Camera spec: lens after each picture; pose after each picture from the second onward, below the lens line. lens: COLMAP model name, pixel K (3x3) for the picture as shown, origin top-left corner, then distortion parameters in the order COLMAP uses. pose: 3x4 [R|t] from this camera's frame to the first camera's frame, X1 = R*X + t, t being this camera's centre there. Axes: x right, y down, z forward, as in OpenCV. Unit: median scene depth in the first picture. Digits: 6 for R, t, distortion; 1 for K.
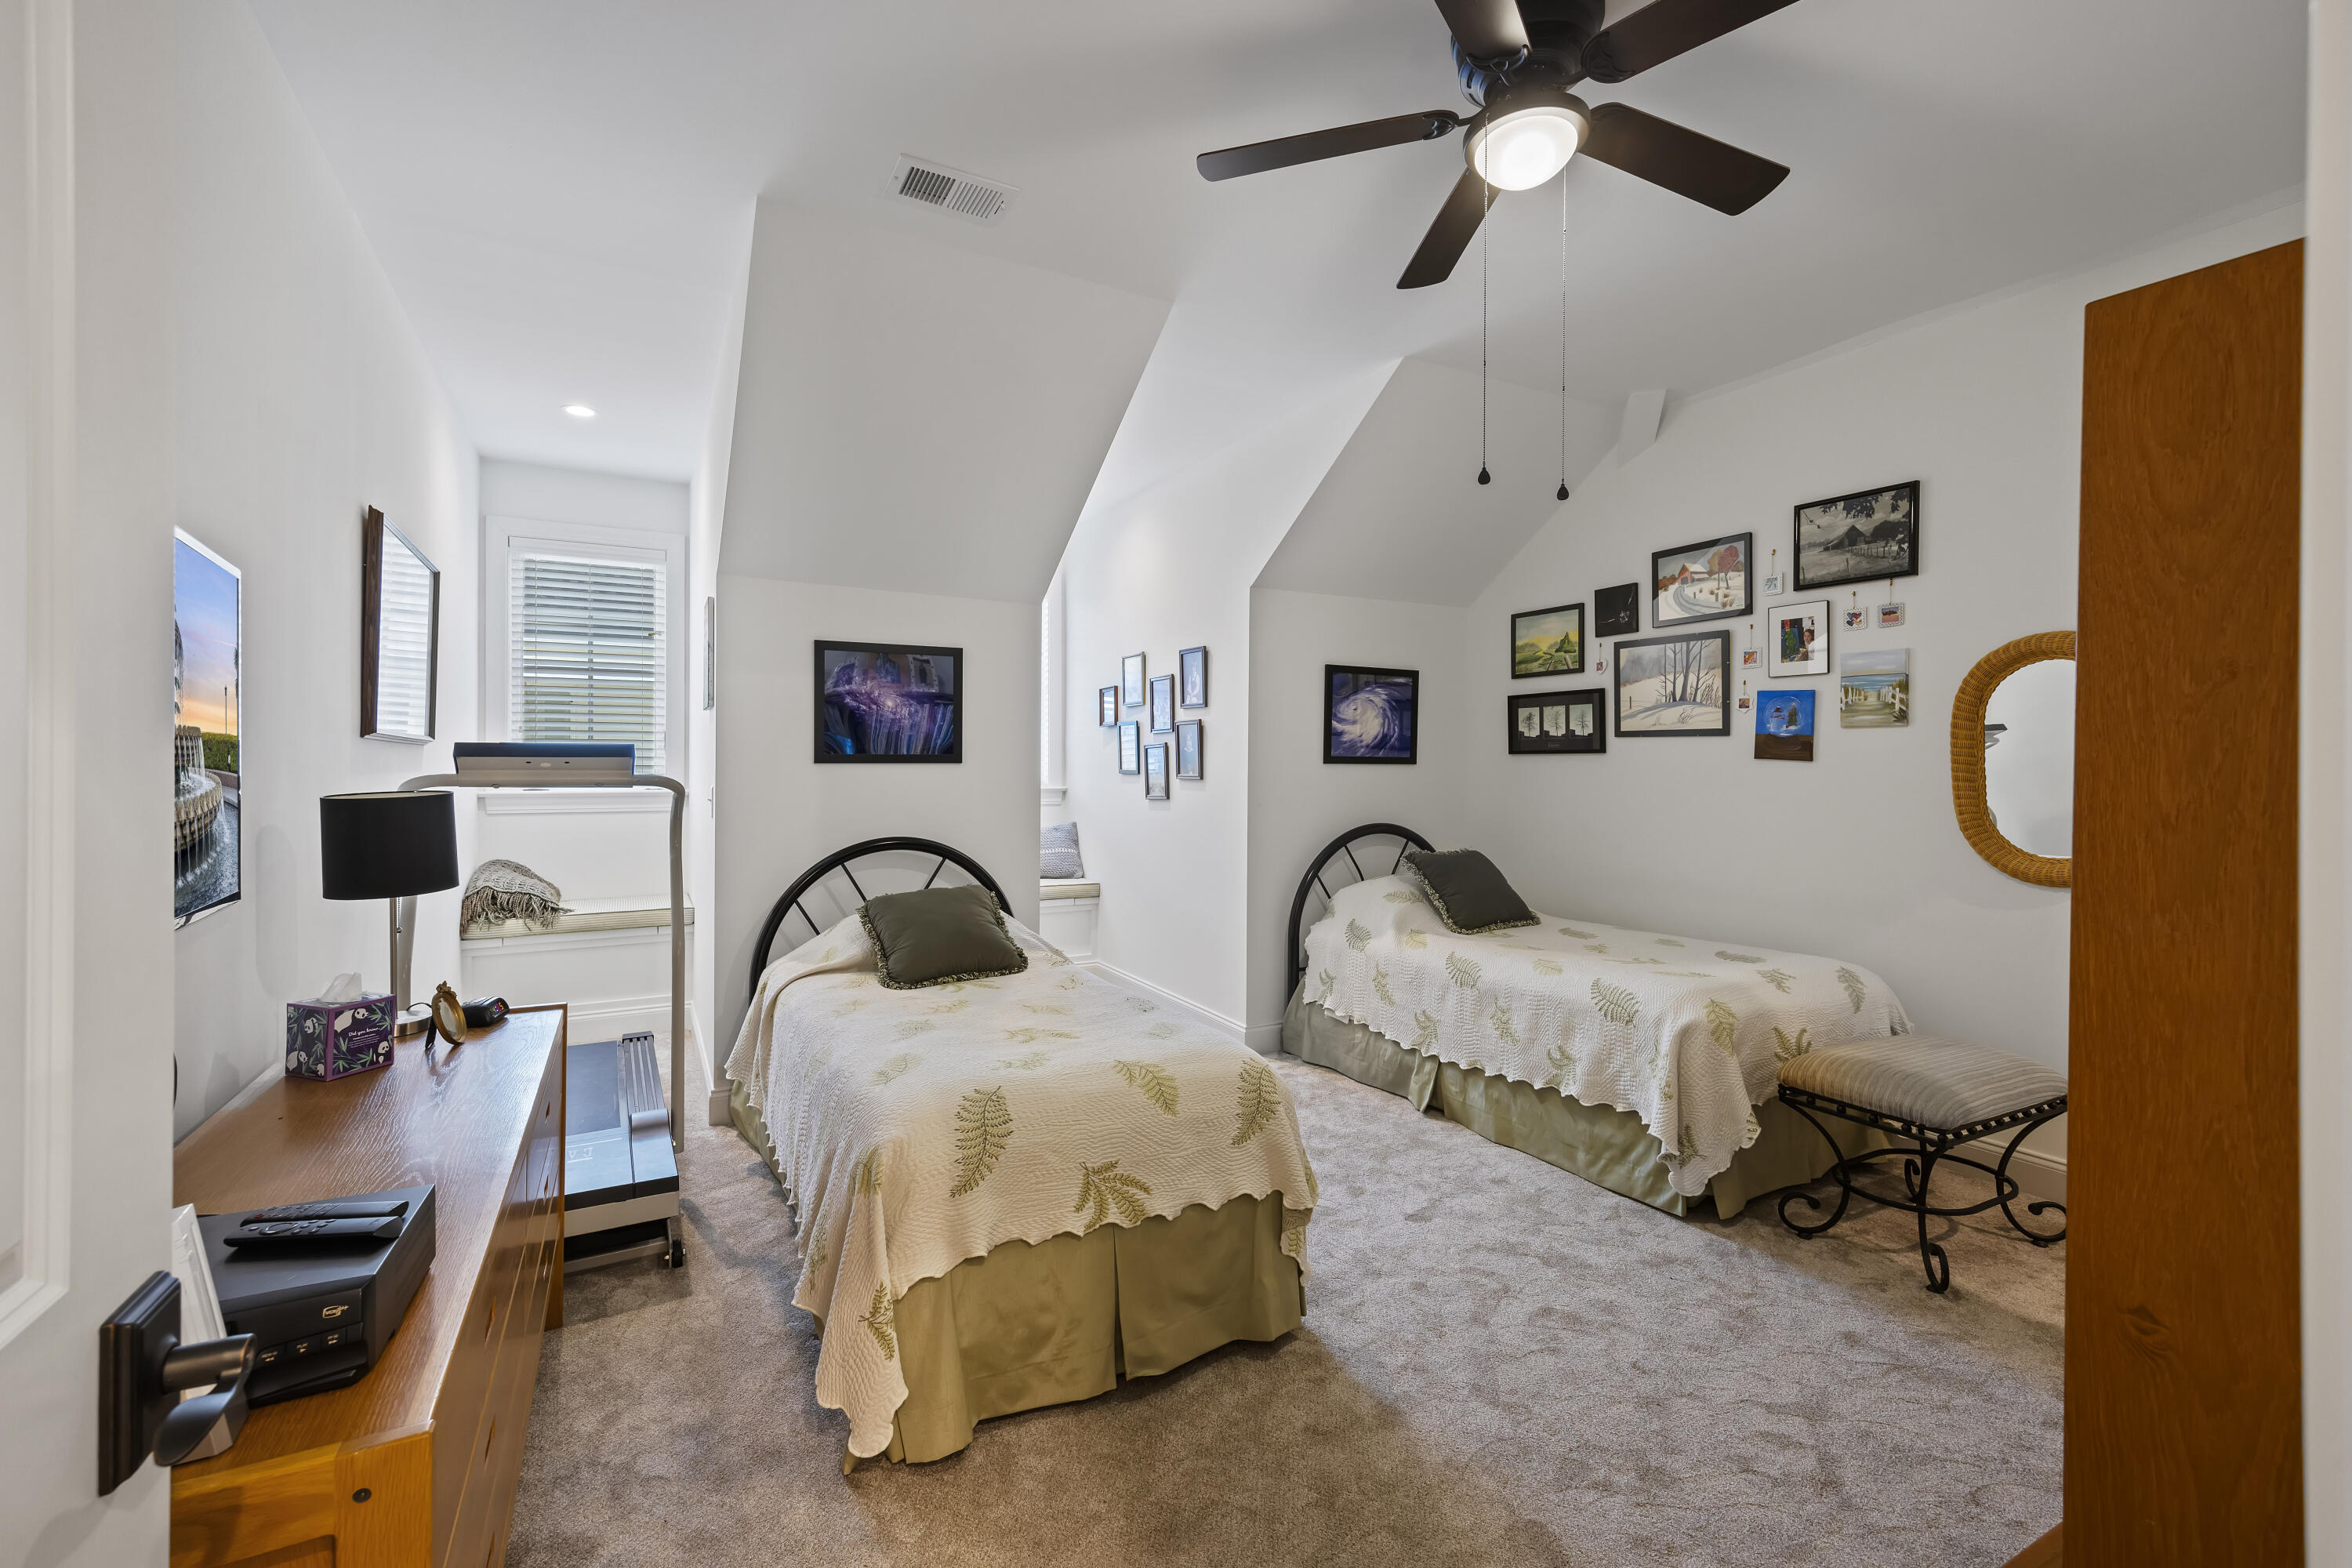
lens RADIAL K [[994.6, 0, 1176.0], [0, 994.6, 784.0], [0, 0, 1]] dist [0.017469, 0.000000]
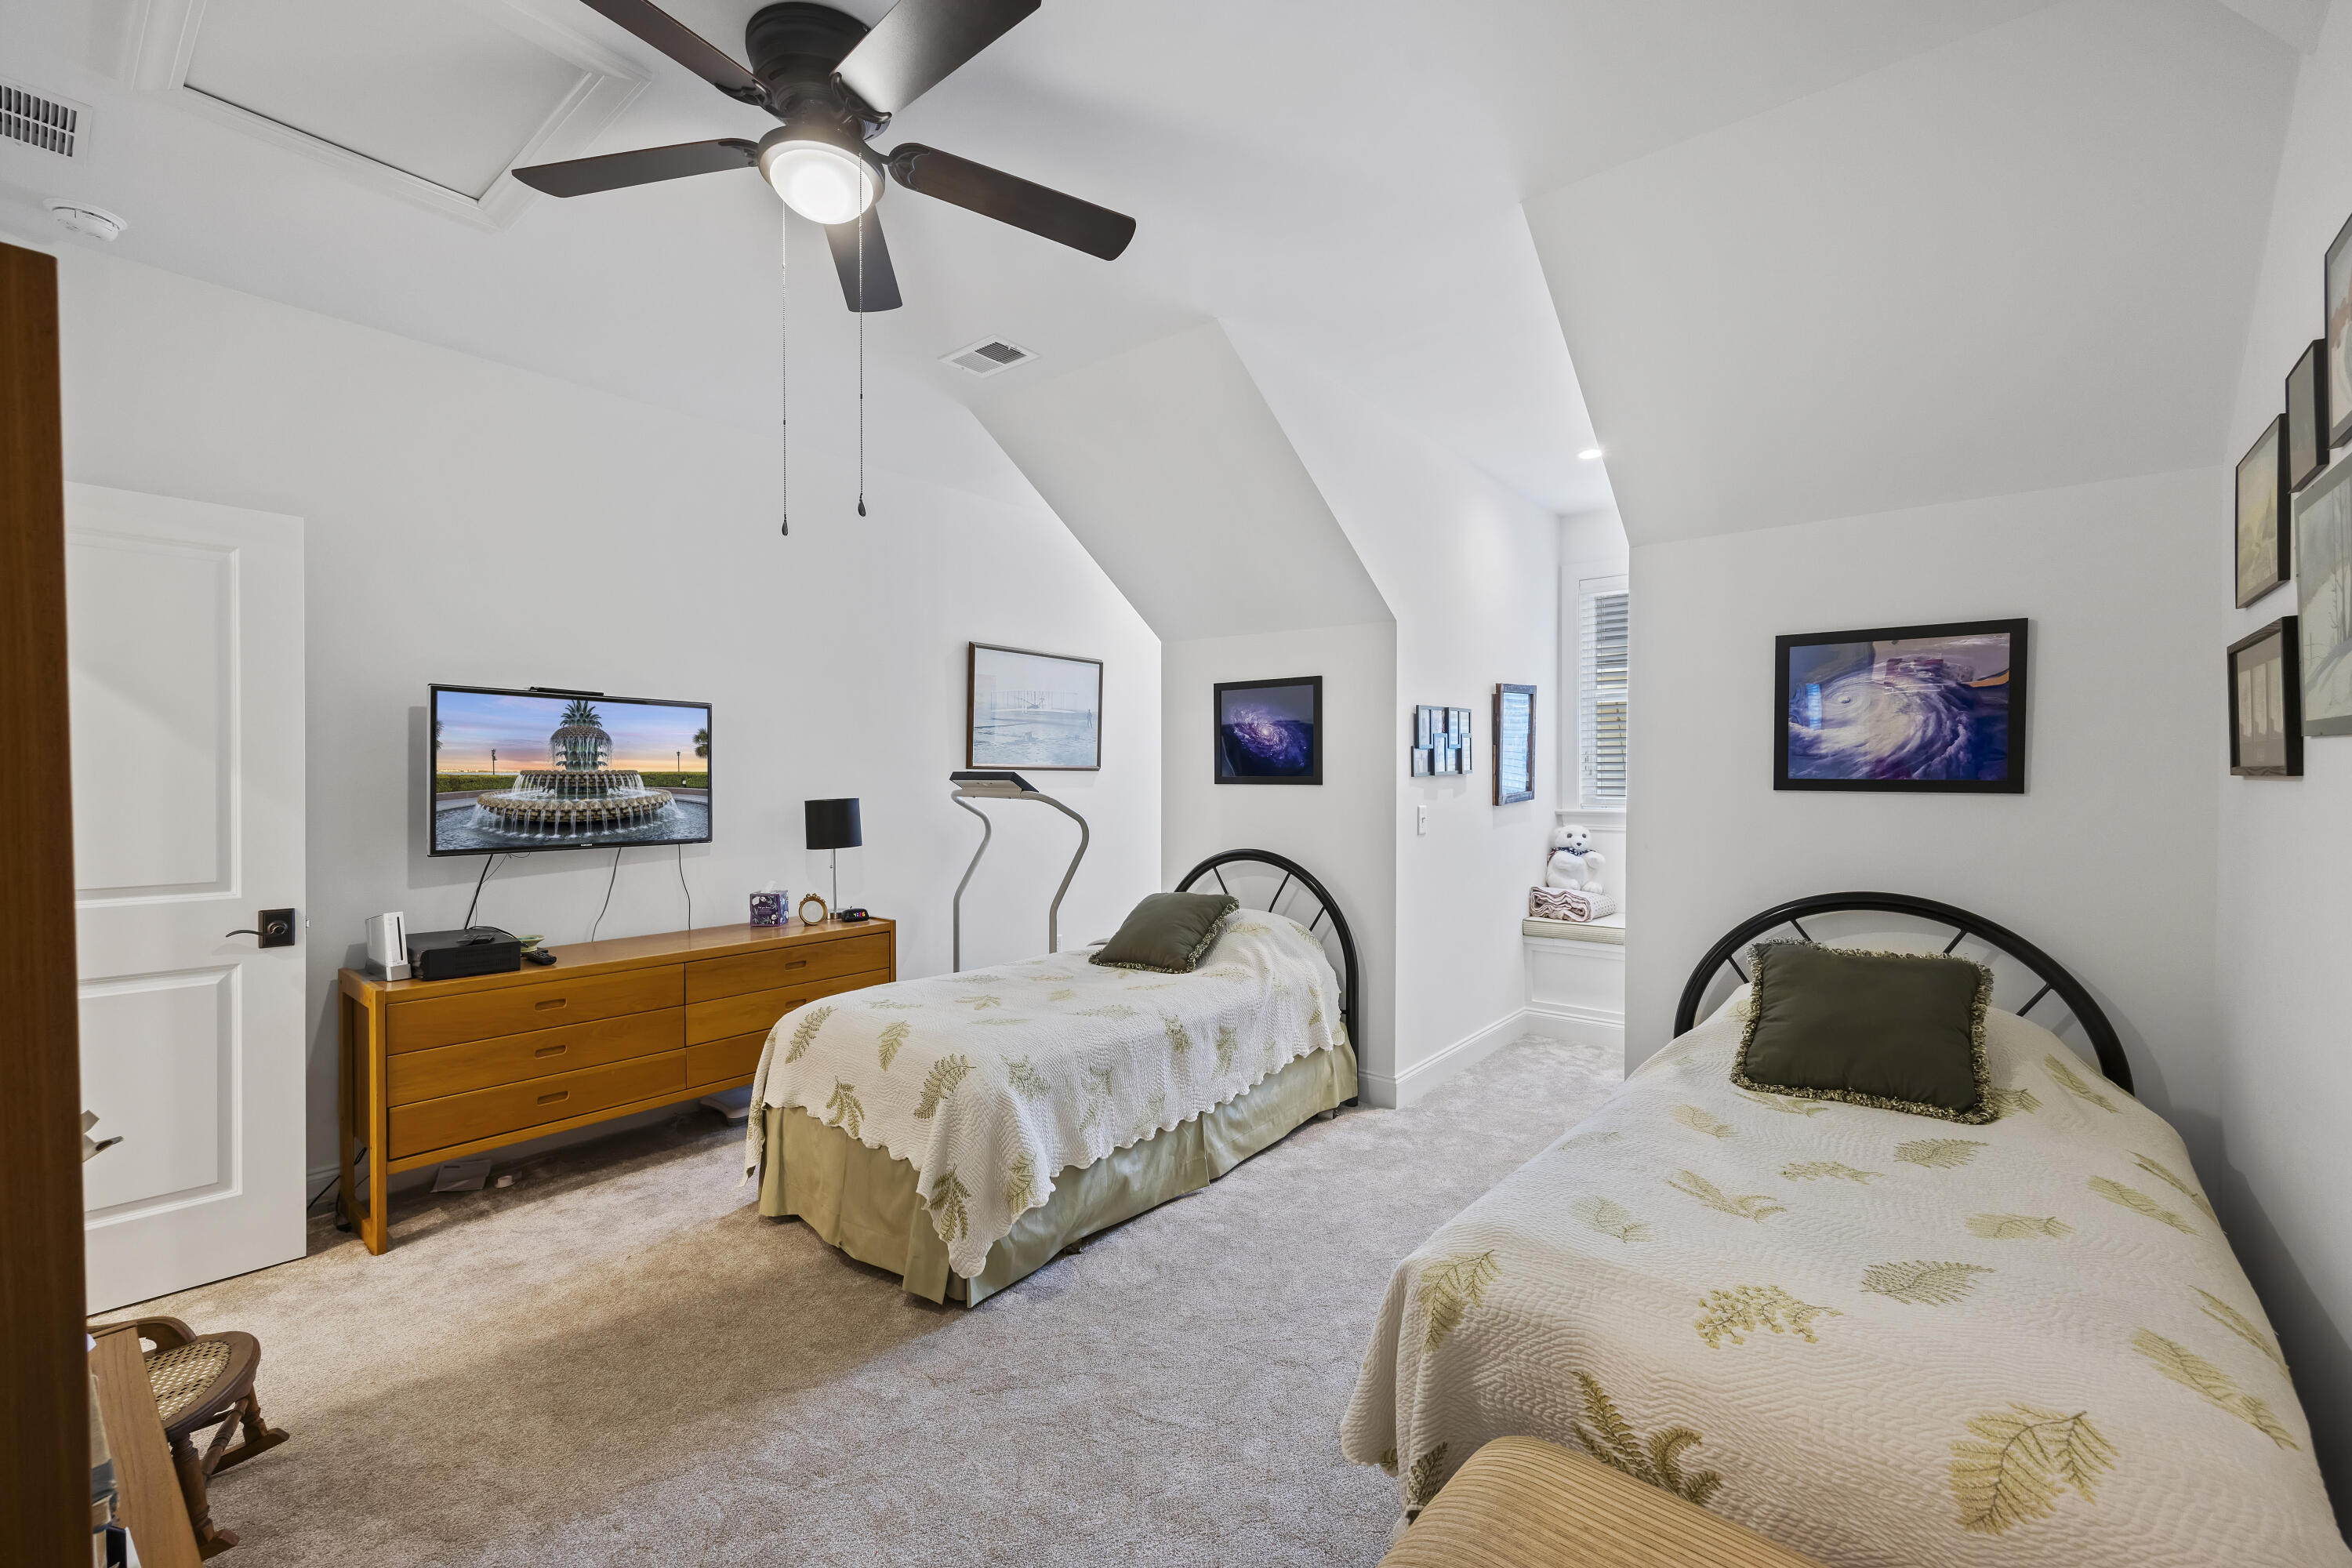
lens RADIAL K [[979.1, 0, 1176.0], [0, 979.1, 784.0], [0, 0, 1]] dist [0.017011, 0.000055]
pose [[0.375083, 0.011117, -0.926925, 0.712123], [-0.019405, 0.999803, 0.004139, -0.023360], [0.926788, 0.016434, 0.375224, 0.482334]]
